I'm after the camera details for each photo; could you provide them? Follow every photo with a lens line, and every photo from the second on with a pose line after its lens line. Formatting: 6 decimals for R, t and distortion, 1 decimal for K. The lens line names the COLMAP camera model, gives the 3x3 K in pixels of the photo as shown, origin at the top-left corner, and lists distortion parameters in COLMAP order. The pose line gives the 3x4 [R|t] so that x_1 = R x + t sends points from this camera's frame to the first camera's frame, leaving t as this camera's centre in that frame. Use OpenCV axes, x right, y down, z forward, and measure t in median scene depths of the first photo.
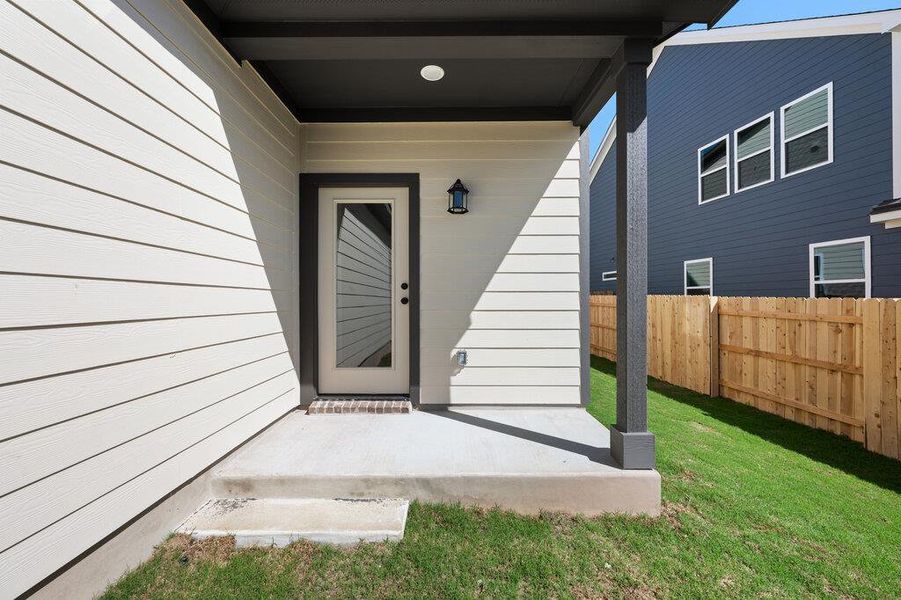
lens RADIAL K [[356.0, 0, 450.5], [0, 356.0, 300.0], [0, 0, 1]] dist [-0.000802, -0.000023]
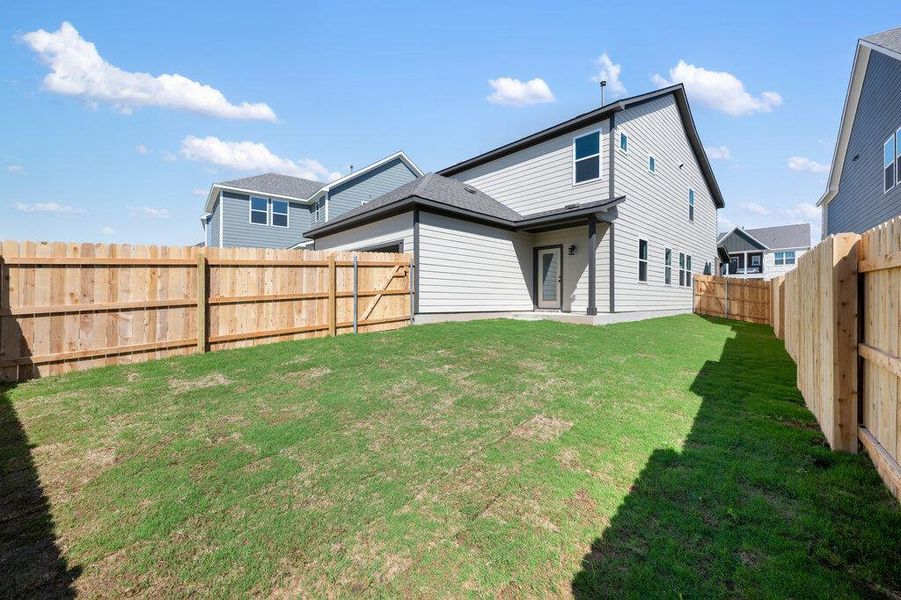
lens RADIAL K [[356.0, 0, 450.5], [0, 356.0, 300.0], [0, 0, 1]] dist [-0.000802, -0.000023]
pose [[0.683946, -0.002156, -0.729529, 1.666689], [0.001811, 0.999998, -0.001257, 0.187791], [0.729530, -0.000462, 0.683948, -2.127875]]
